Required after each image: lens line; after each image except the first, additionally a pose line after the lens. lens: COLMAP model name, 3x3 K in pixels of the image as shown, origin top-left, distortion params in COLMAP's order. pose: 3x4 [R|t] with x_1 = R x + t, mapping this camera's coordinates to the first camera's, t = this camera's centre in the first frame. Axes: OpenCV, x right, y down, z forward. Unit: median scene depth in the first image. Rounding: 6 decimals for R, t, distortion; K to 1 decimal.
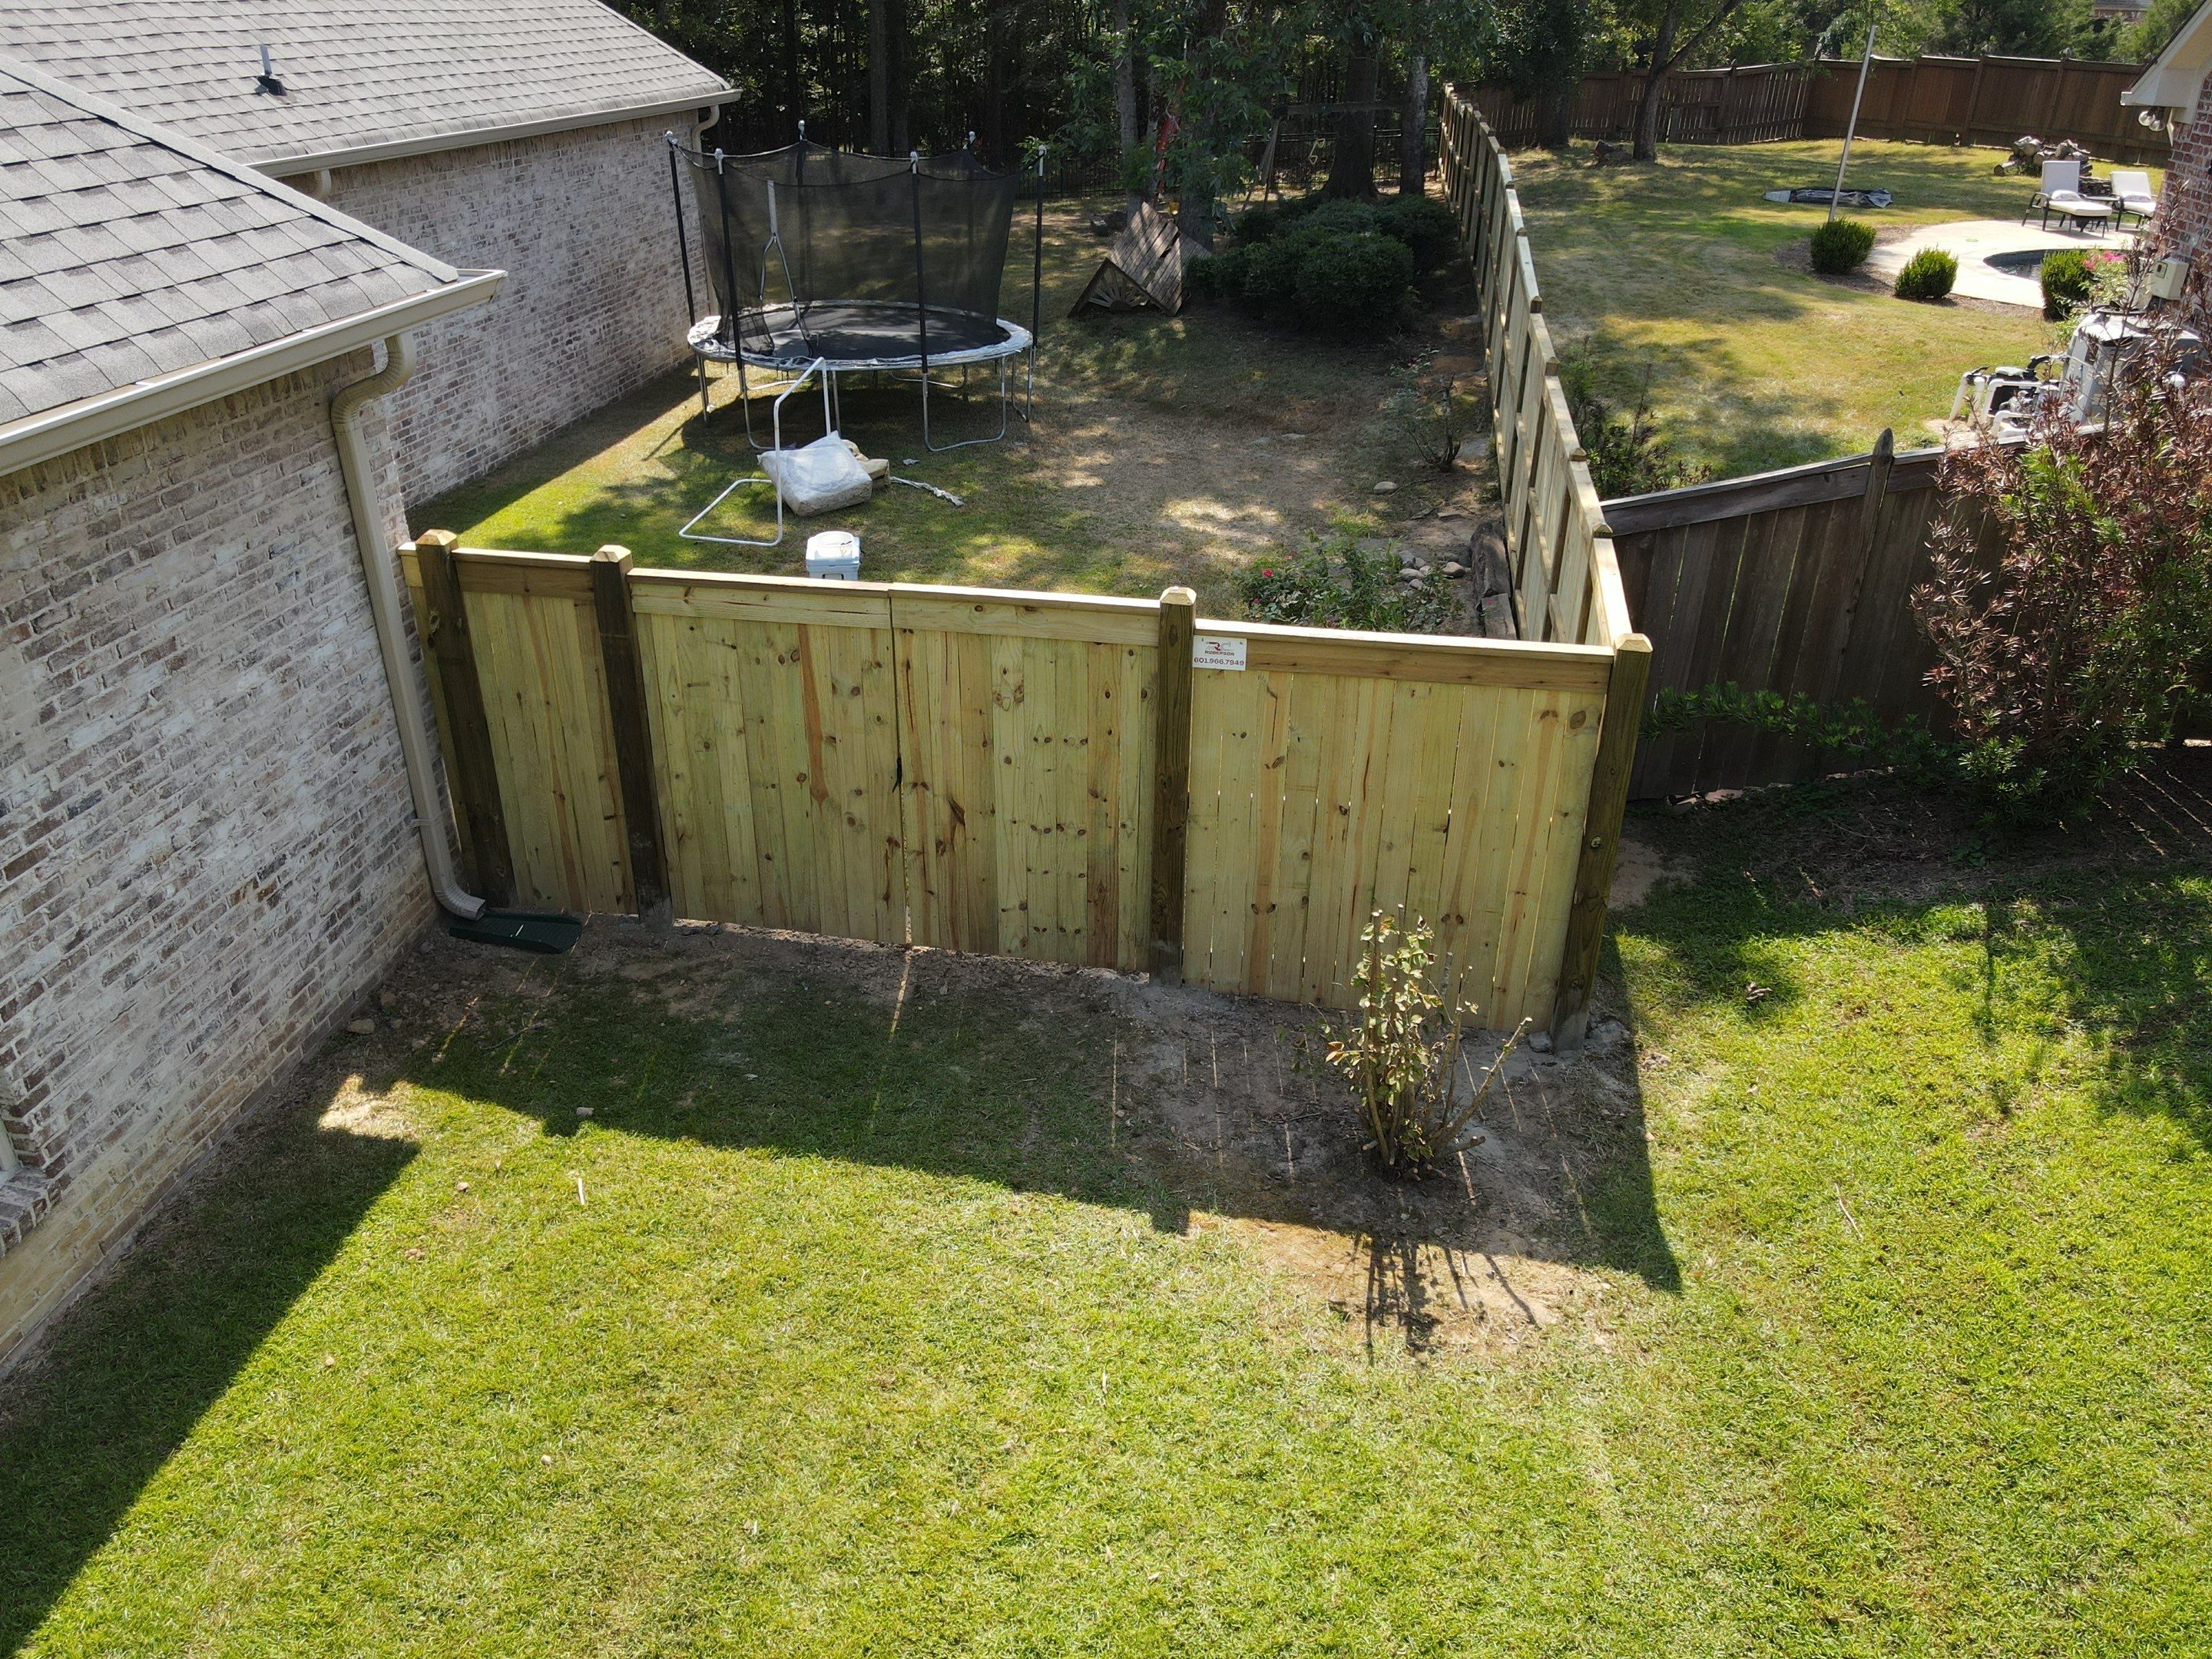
lens RADIAL K [[1618.6, 0, 1106.0], [0, 1618.6, 829.5], [0, 0, 1]] dist [0.004436, 0.005949]
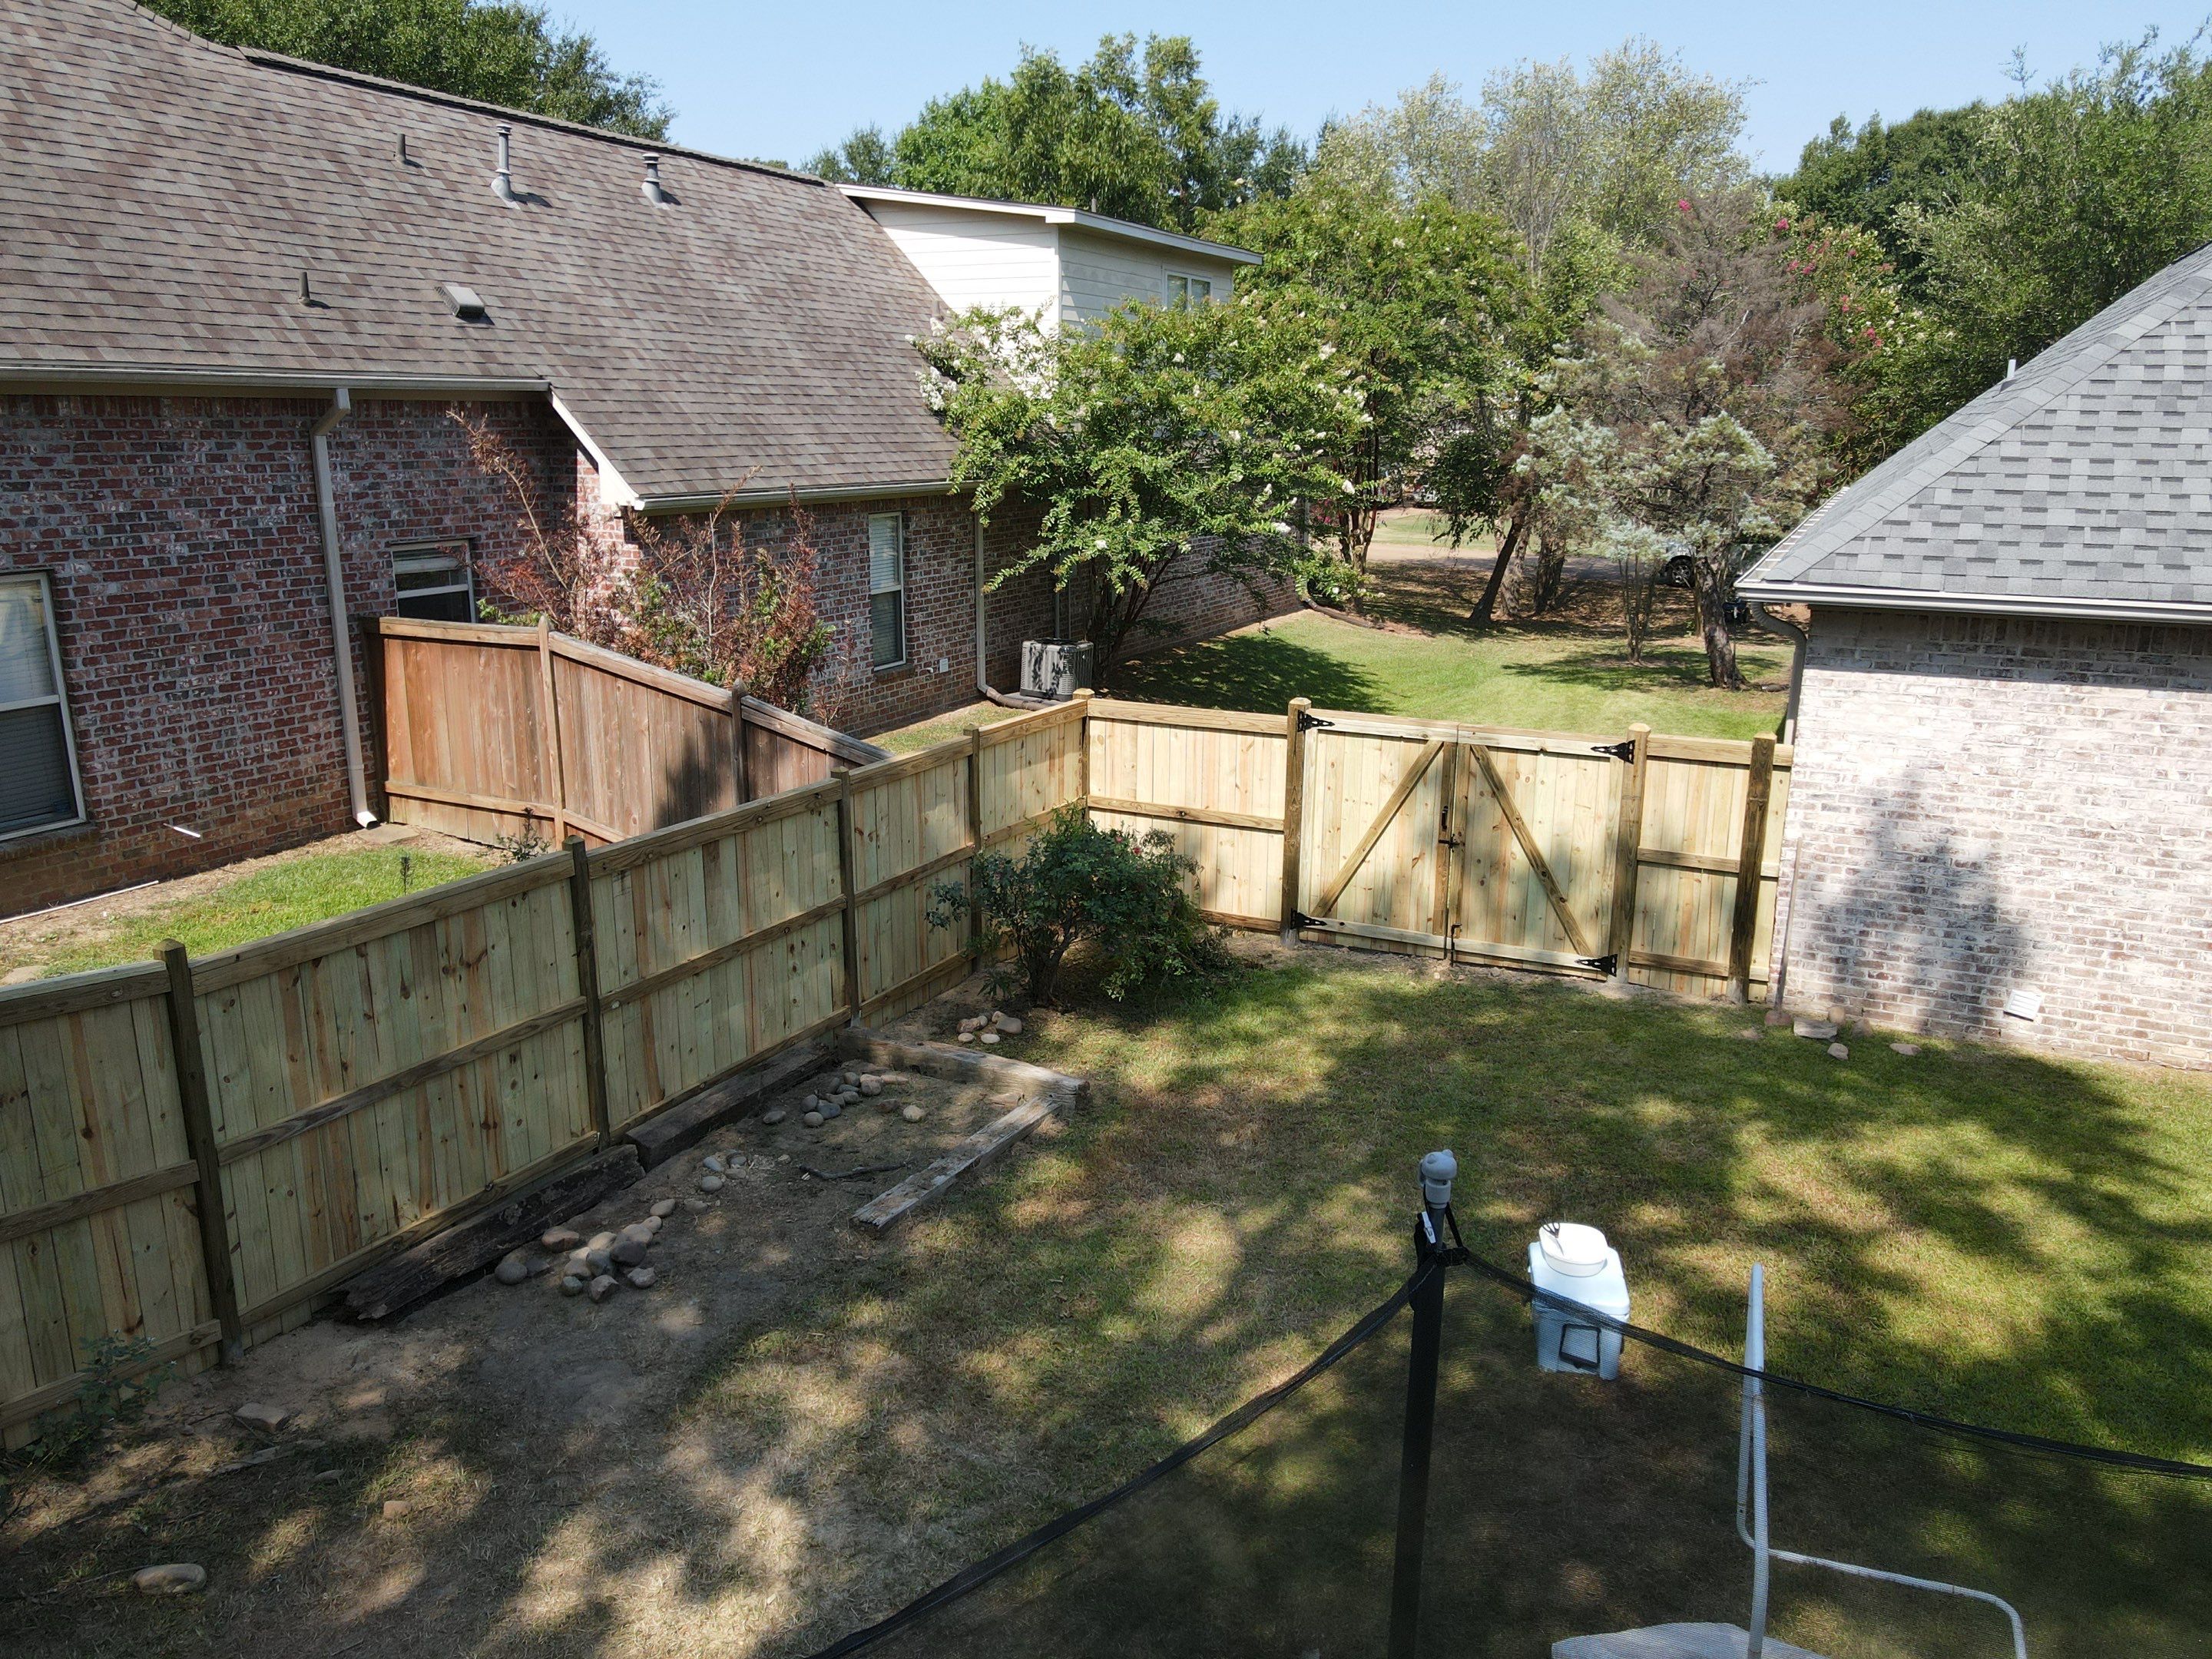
lens RADIAL K [[1618.6, 0, 1106.0], [0, 1618.6, 829.5], [0, 0, 1]] dist [0.004436, 0.005949]
pose [[-0.955459, -0.086862, 0.282050, -0.095445], [0.122720, 0.752223, 0.647380, -0.426295], [-0.268397, 0.653159, -0.708058, 0.835041]]
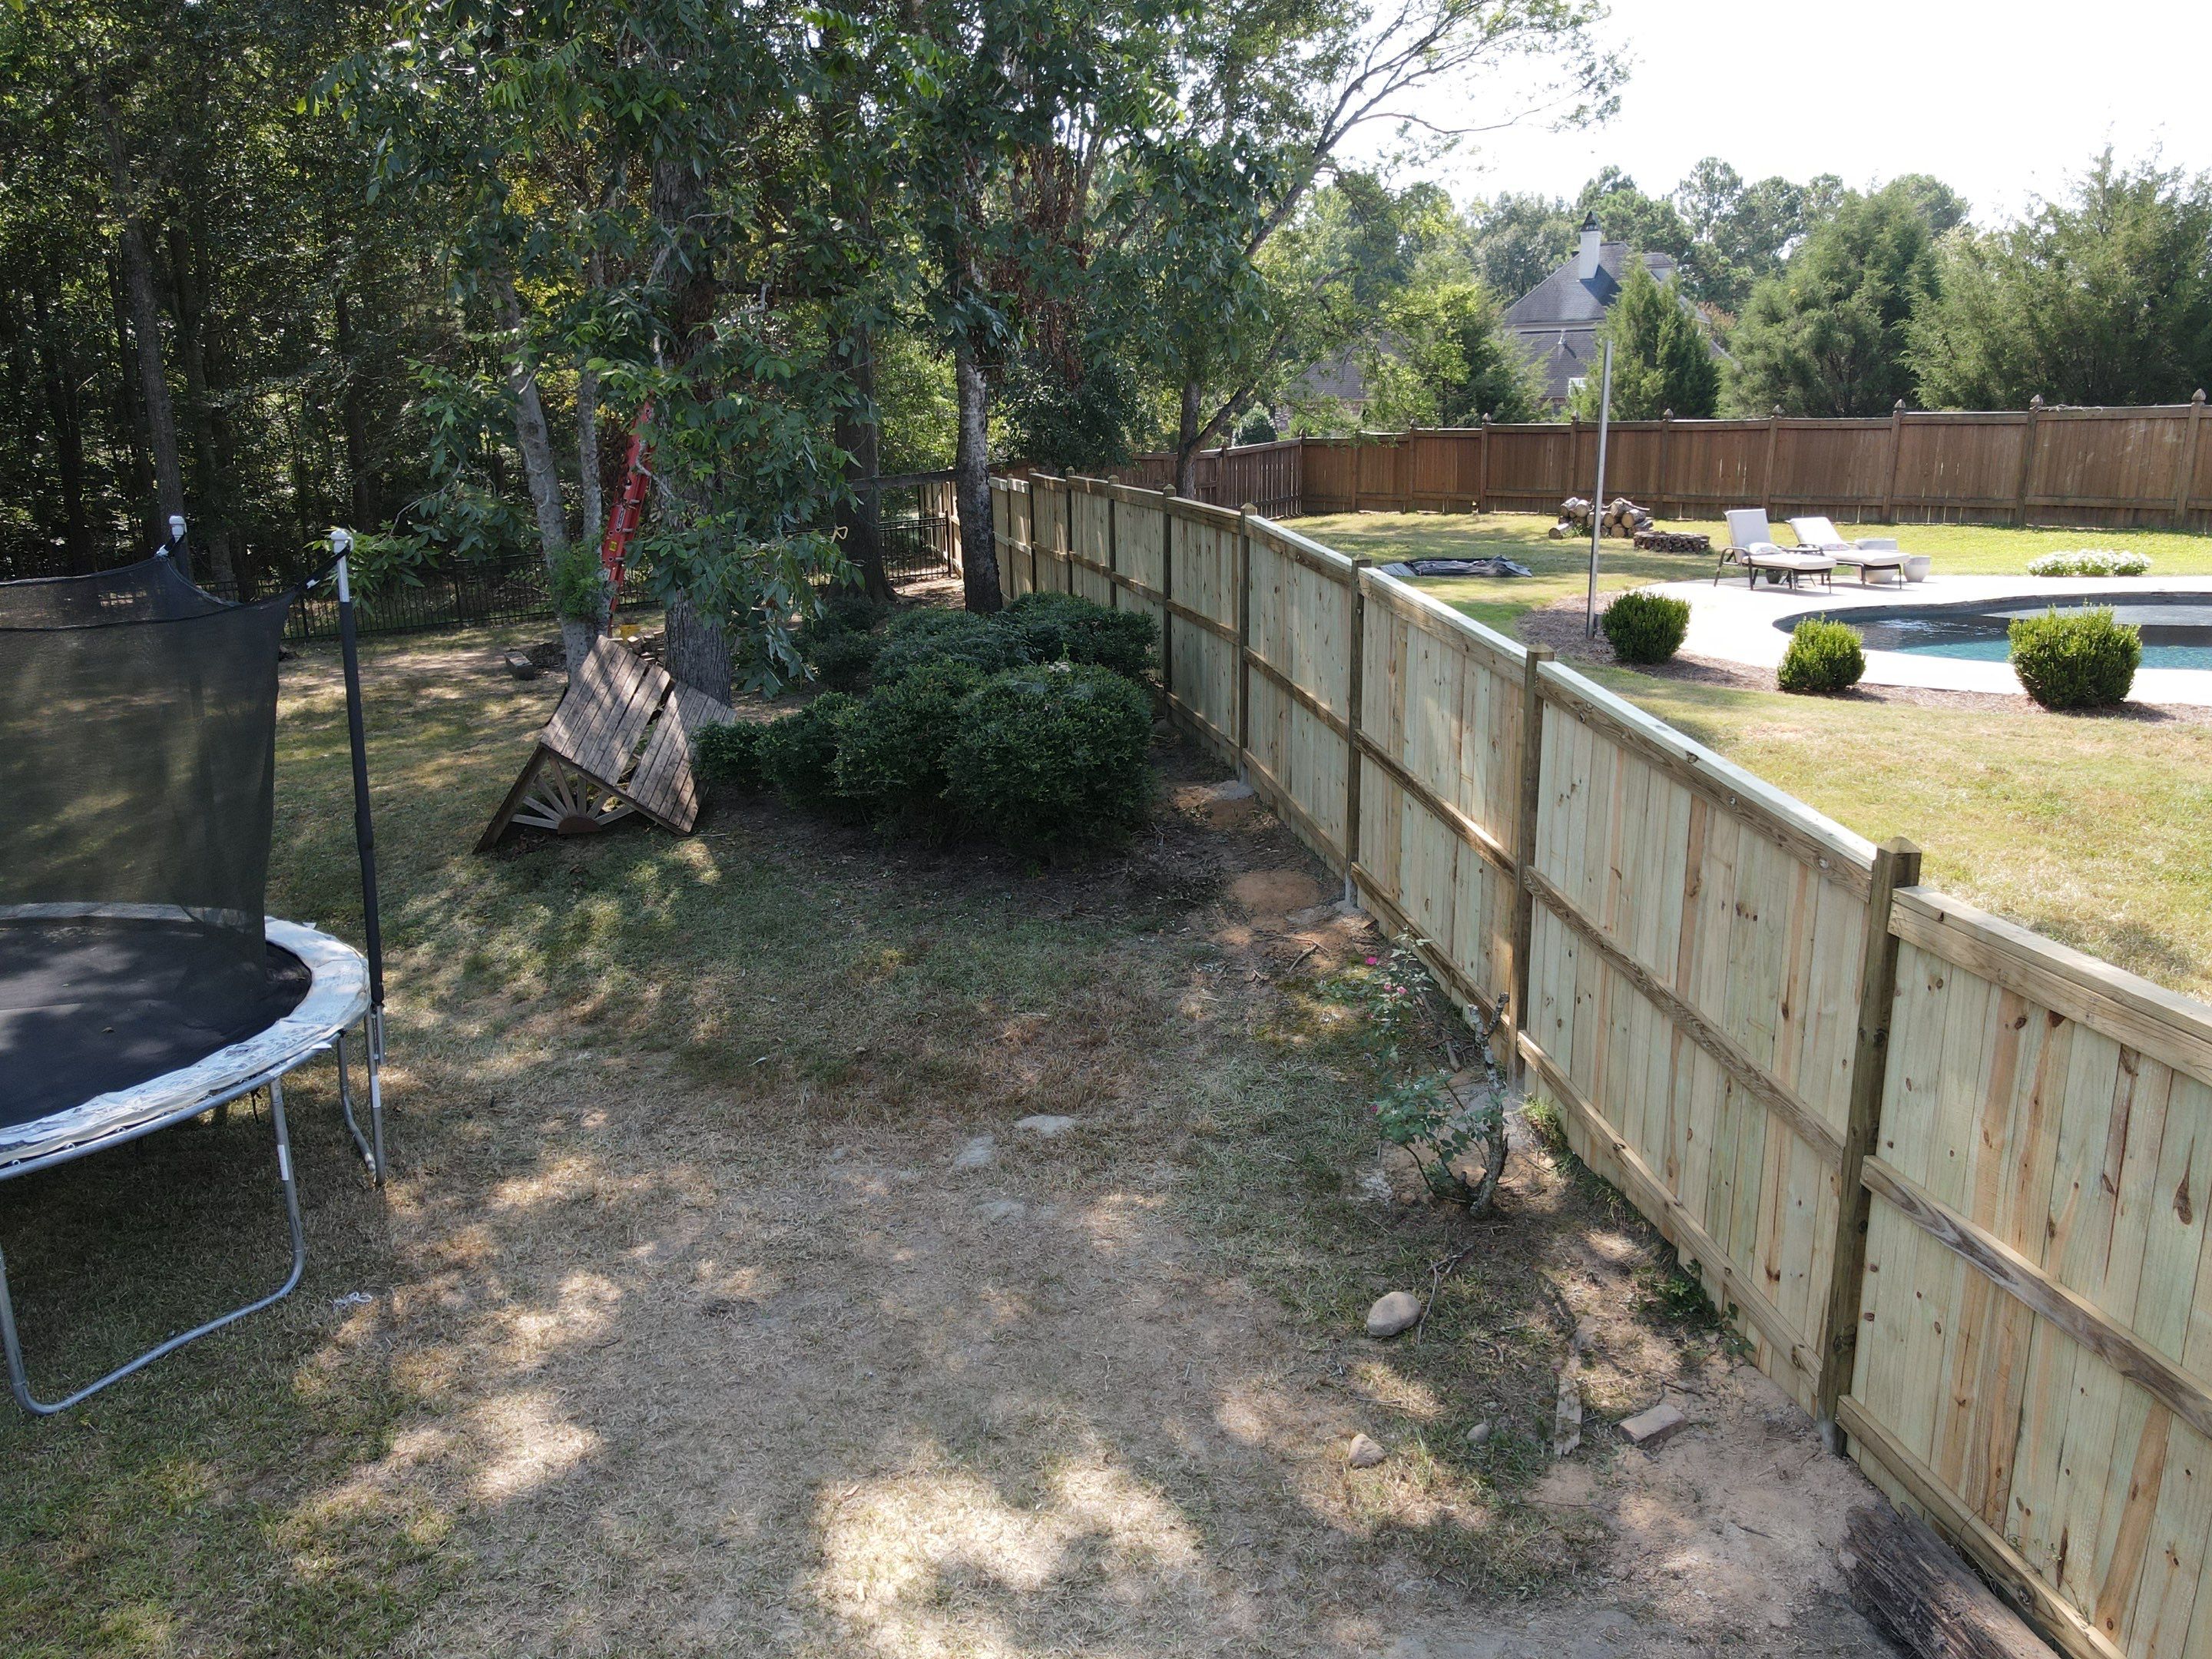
lens RADIAL K [[1618.6, 0, 1106.0], [0, 1618.6, 829.5], [0, 0, 1]] dist [0.004436, 0.005949]
pose [[0.940362, -0.106291, 0.323143, 0.001028], [0.177668, 0.963534, -0.200088, -0.195163], [-0.290092, 0.245568, 0.924956, 0.490695]]
